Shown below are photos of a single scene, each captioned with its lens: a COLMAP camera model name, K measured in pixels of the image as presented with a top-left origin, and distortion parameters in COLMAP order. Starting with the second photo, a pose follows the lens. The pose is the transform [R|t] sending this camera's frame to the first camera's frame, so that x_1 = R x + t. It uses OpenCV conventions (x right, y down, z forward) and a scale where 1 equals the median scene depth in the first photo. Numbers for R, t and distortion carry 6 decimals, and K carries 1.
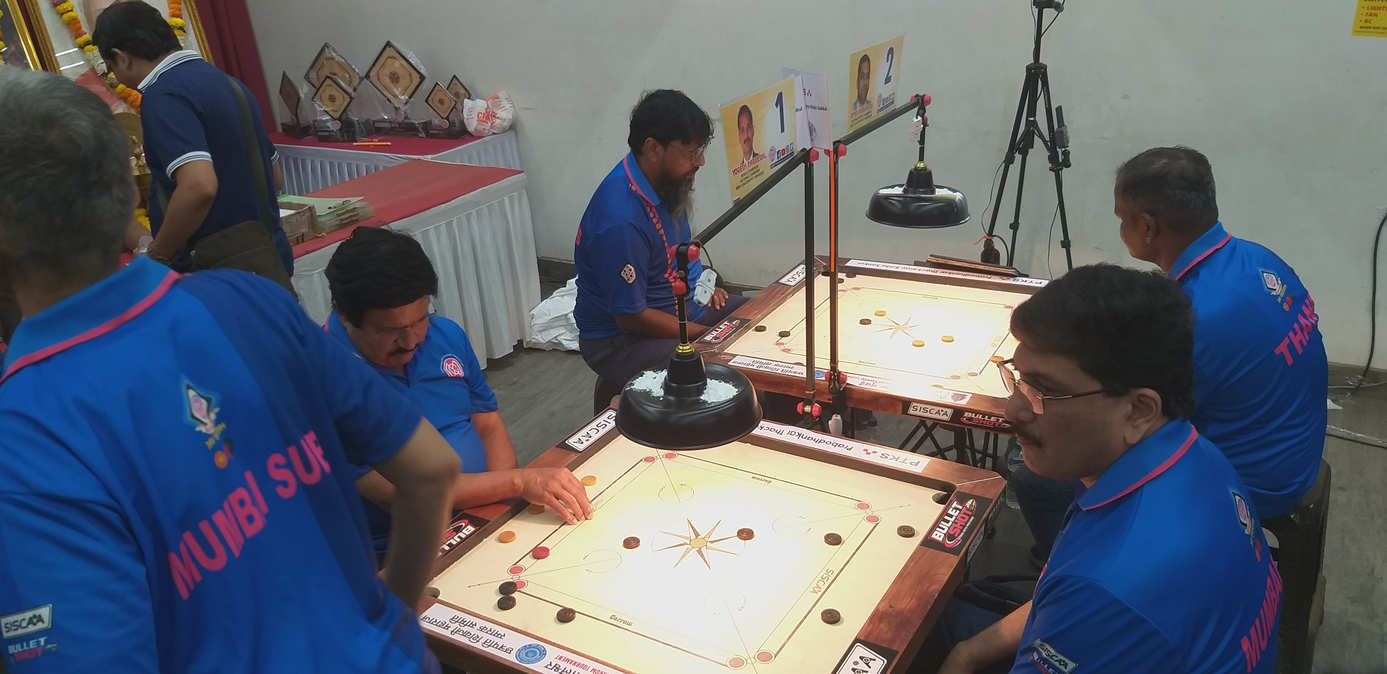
lens RADIAL K [[1080.9, 0, 699.0], [0, 1080.9, 343.6], [0, 0, 1]] dist [0.150286, -0.292550]
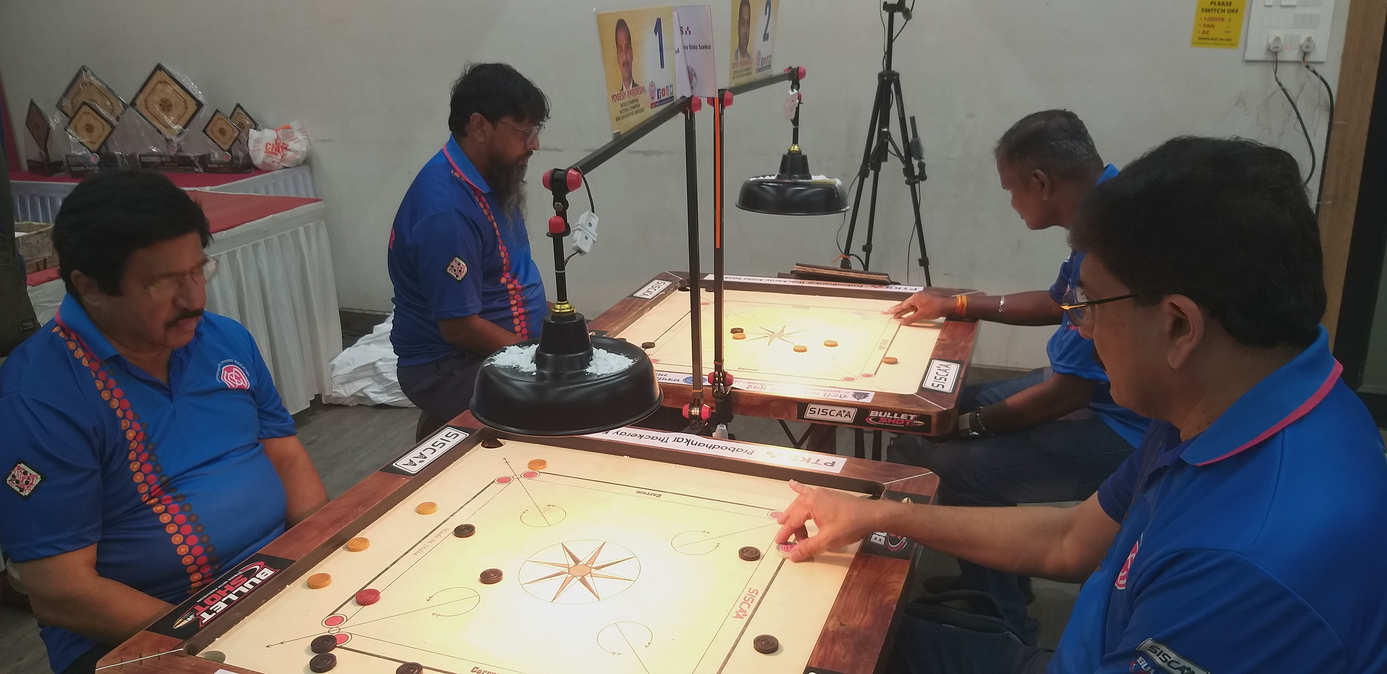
lens RADIAL K [[1078.4, 0, 693.5], [0, 1078.4, 337.0], [0, 0, 1]] dist [0.084046, -0.138752]
pose [[0.983641, -0.022102, 0.178779, -0.040876], [0.038842, 0.995122, -0.090684, 0.067580], [-0.175903, 0.096144, 0.979701, 0.158166]]
